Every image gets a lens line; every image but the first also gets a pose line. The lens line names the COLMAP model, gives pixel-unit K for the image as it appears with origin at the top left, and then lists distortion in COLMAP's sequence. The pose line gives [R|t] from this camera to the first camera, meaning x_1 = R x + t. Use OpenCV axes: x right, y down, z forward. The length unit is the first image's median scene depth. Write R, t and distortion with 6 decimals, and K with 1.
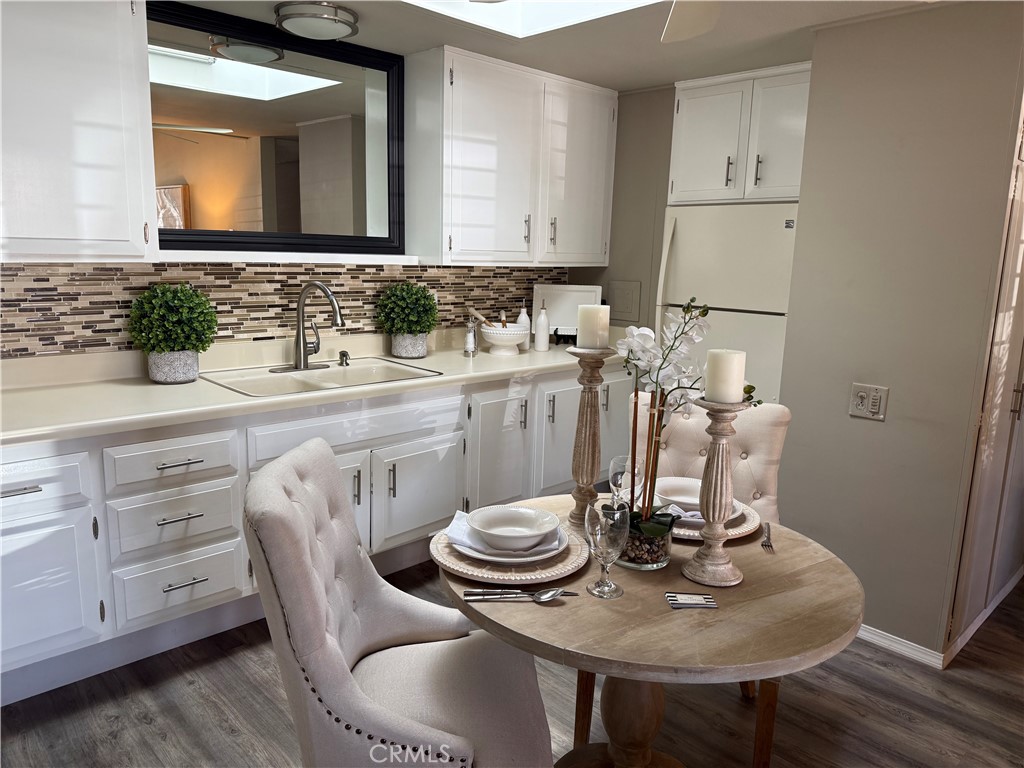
lens RADIAL K [[725.1, 0, 510.6], [0, 725.1, 392.2], [0, 0, 1]] dist [0.060260, -0.083592]
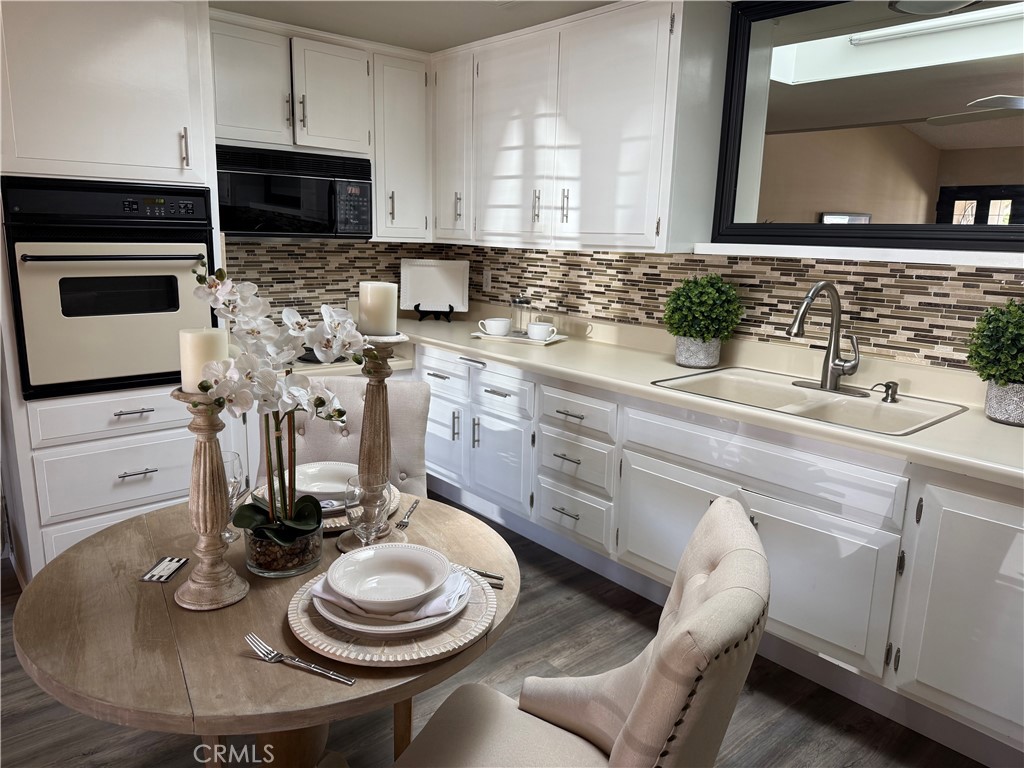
lens RADIAL K [[725.1, 0, 510.6], [0, 725.1, 392.2], [0, 0, 1]] dist [0.060260, -0.083592]
pose [[-0.063659, 0.184471, -0.980774, 0.538059], [-0.219930, 0.956013, 0.194088, -0.109830], [0.973436, 0.228057, -0.020289, 0.671396]]
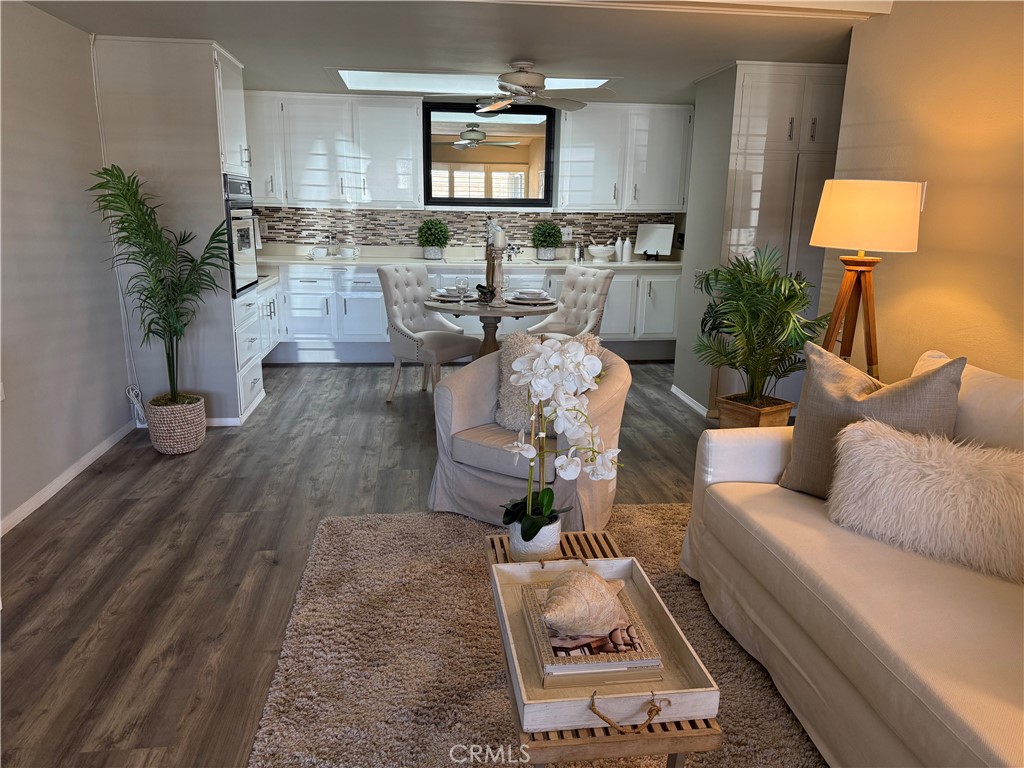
lens RADIAL K [[724.0, 0, 512.7], [0, 724.0, 401.3], [0, 0, 1]] dist [0.113078, -0.154647]
pose [[0.799565, 0.140141, -0.584000, 1.127824], [-0.109142, 0.990108, 0.088166, 0.190964], [0.590579, -0.006755, 0.806951, -0.748748]]
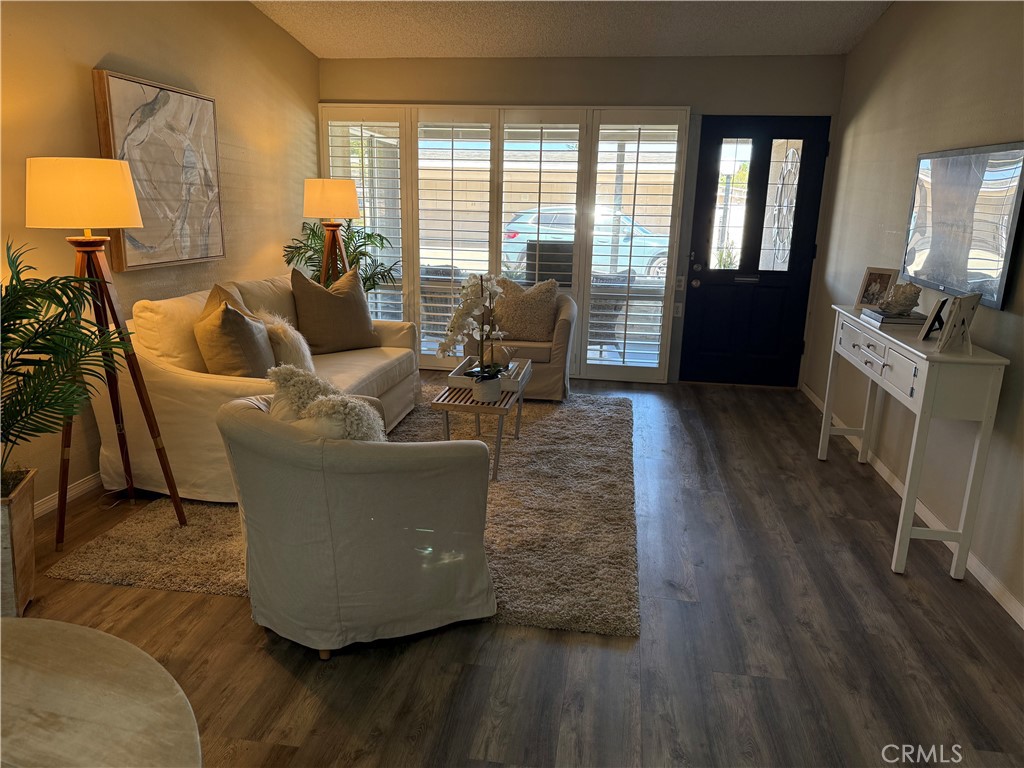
lens RADIAL K [[723.2, 0, 512.0], [0, 723.2, 384.0], [0, 0, 1]] dist [0.007565, -0.003055]
pose [[-0.597972, -0.235558, 0.766122, -0.195617], [0.114318, 0.921003, 0.372405, -0.072513], [-0.793323, 0.310269, -0.523805, 0.421915]]
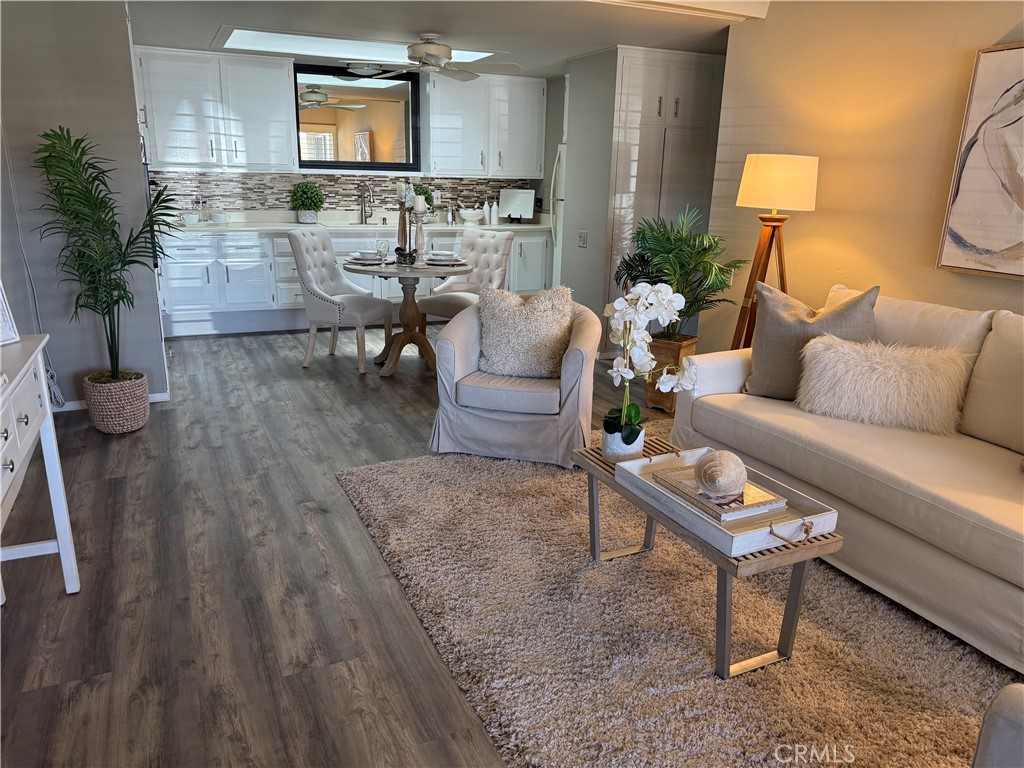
lens RADIAL K [[724.0, 0, 512.7], [0, 724.0, 401.3], [0, 0, 1]] dist [0.113078, -0.154647]
pose [[0.946537, 0.087319, -0.310551, 0.898038], [-0.056061, 0.992546, 0.108211, 0.241275], [0.317685, -0.085016, 0.944377, -1.035614]]
